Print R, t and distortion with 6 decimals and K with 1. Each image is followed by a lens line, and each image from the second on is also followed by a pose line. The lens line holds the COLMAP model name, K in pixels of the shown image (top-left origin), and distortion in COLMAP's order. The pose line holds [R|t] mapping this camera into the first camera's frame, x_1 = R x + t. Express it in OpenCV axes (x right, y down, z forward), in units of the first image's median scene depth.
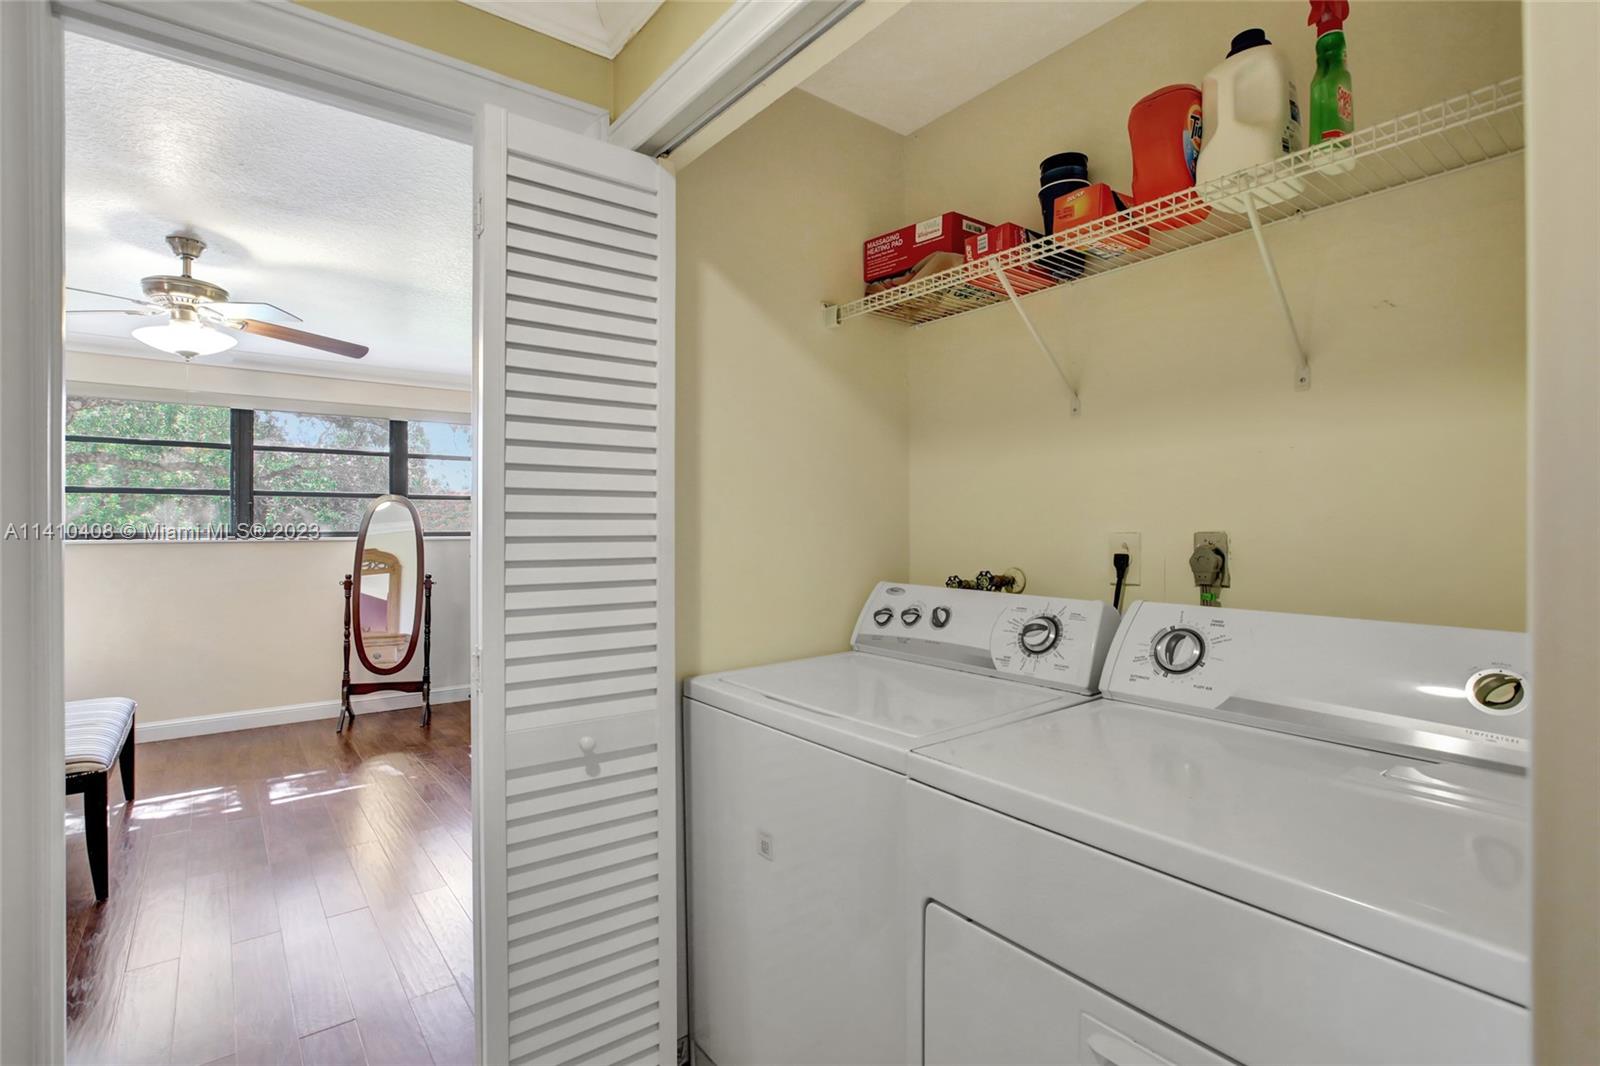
lens RADIAL K [[756.2, 0, 800.0], [0, 756.2, 533.0], [0, 0, 1]] dist [-0.026213, 0.000174]
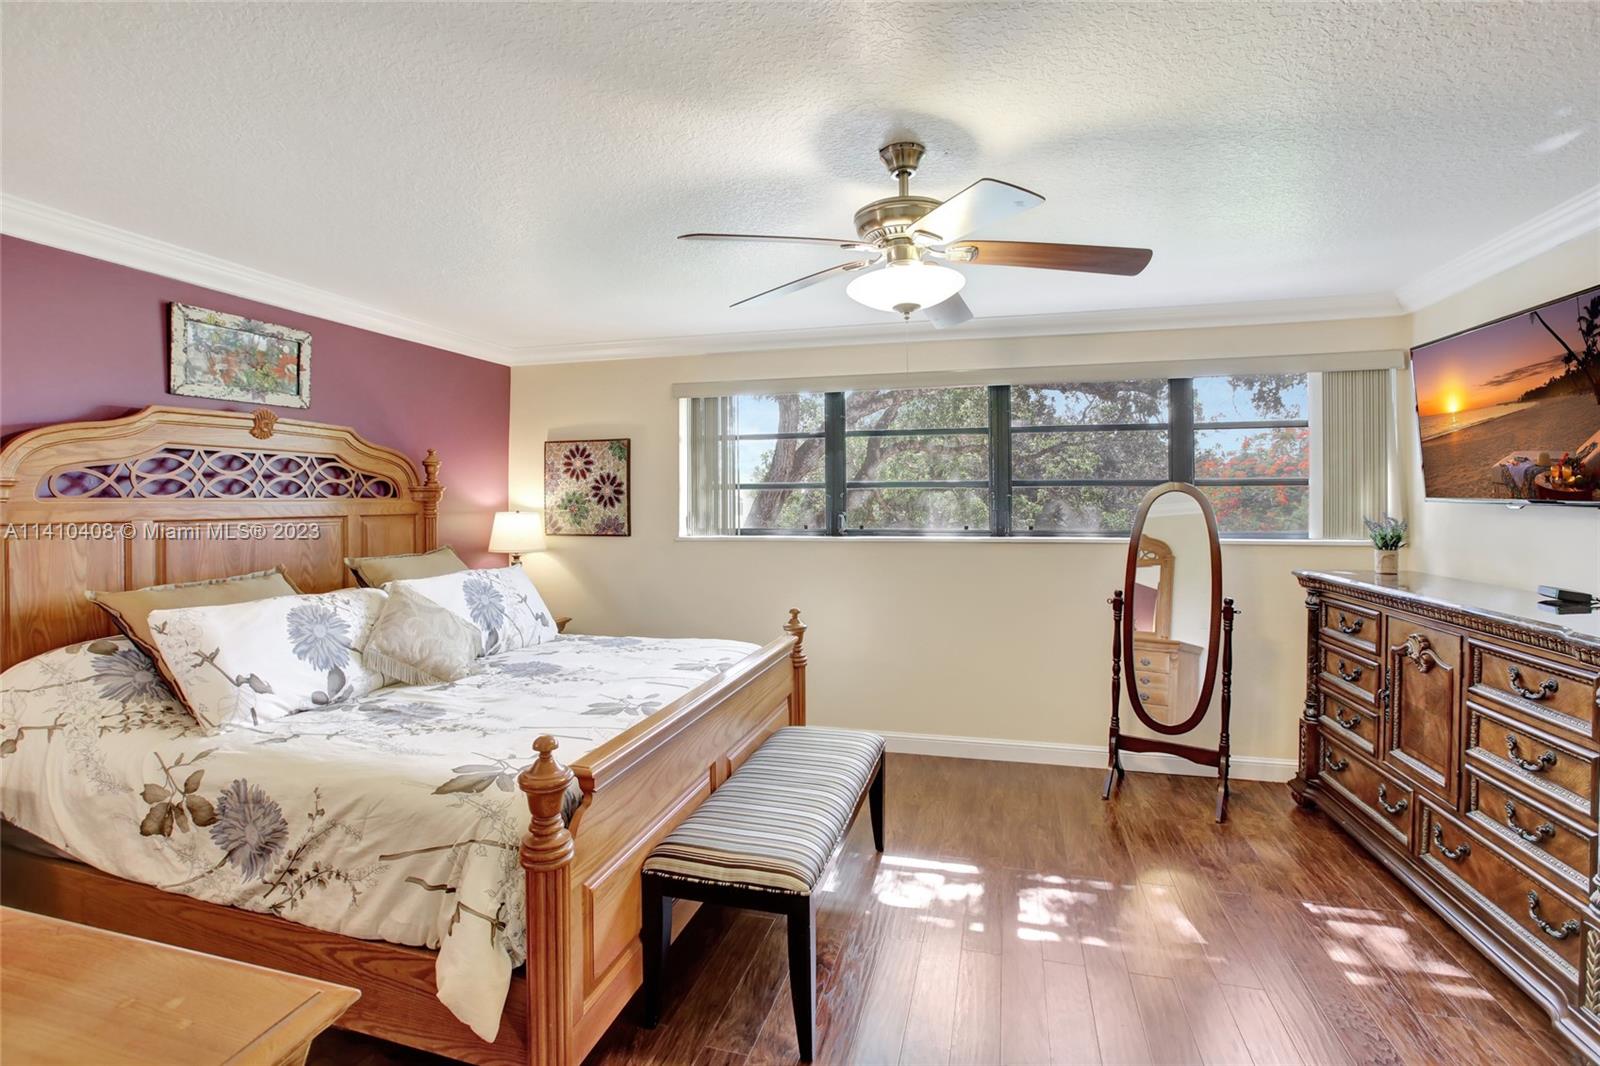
lens RADIAL K [[767.8, 0, 798.6], [0, 767.8, 502.1], [0, 0, 1]] dist [-0.028945, 0.000902]
pose [[0.597900, -0.002546, -0.801567, -0.180714], [0.005073, 0.999987, 0.000607, -0.034303], [0.801555, -0.004429, 0.597905, 0.286335]]
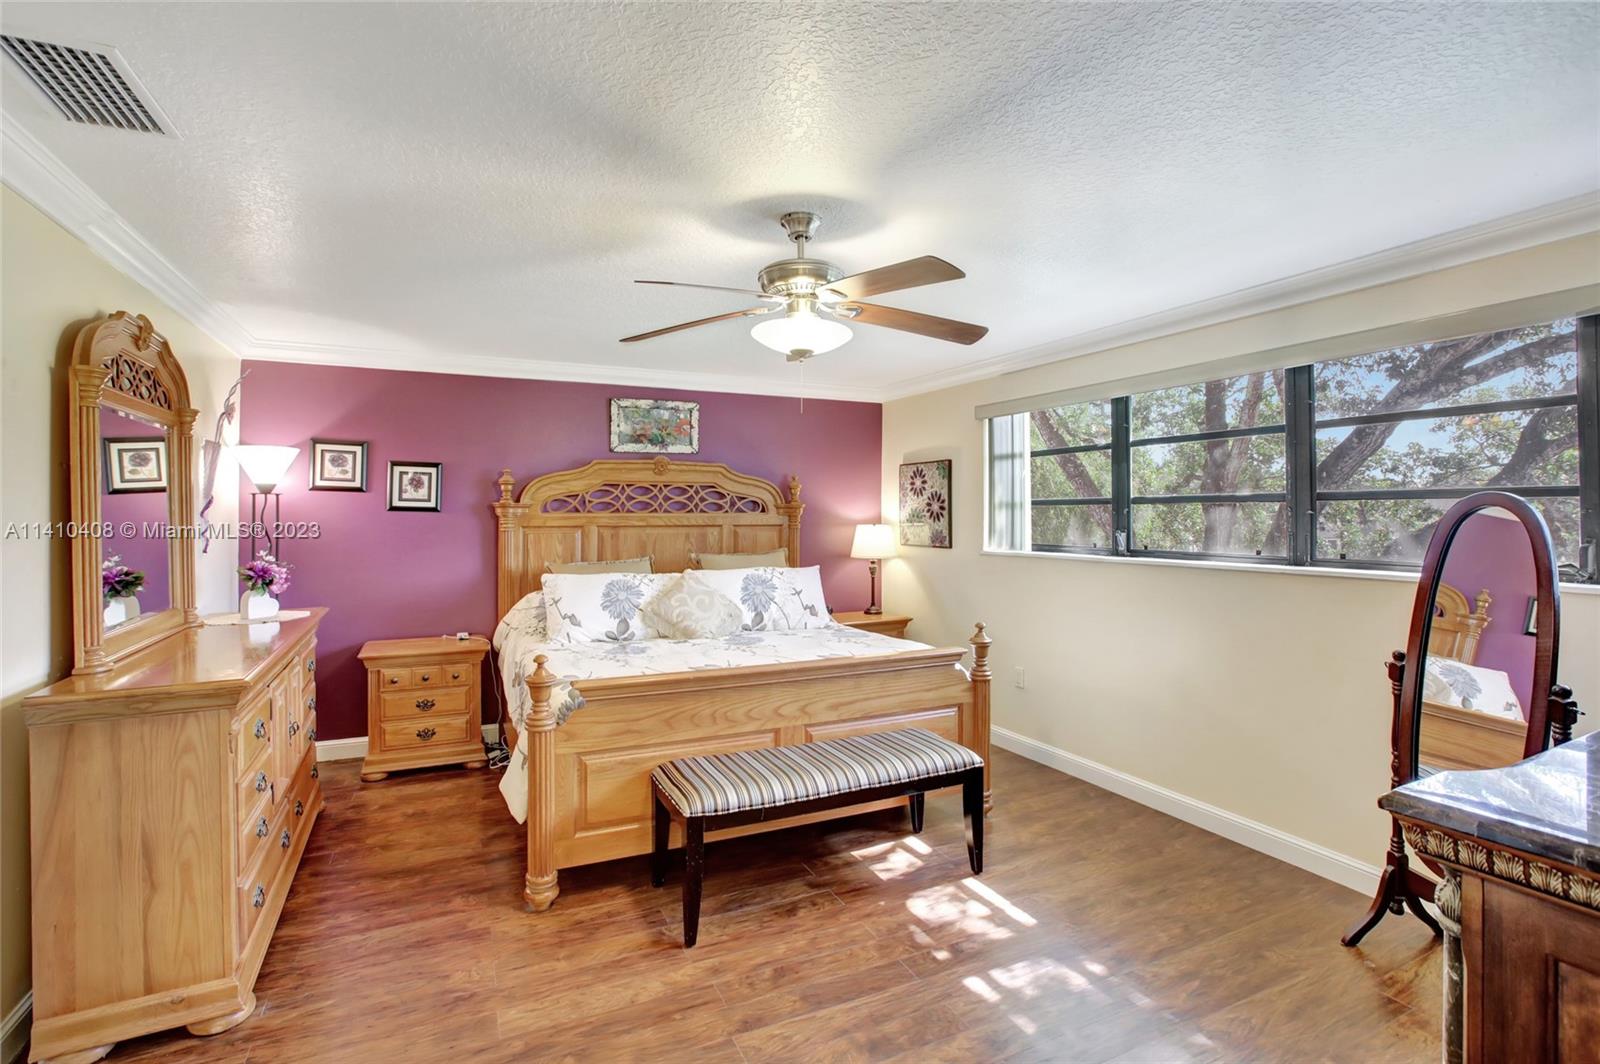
lens RADIAL K [[765.9, 0, 767.3], [0, 765.9, 495.9], [0, 0, 1]] dist [-0.035827, 0.000392]
pose [[-0.234632, -0.025389, -0.971753, -0.001297], [-0.002177, 0.999670, -0.025593, -0.036686], [0.972082, -0.003889, -0.234610, 0.693397]]
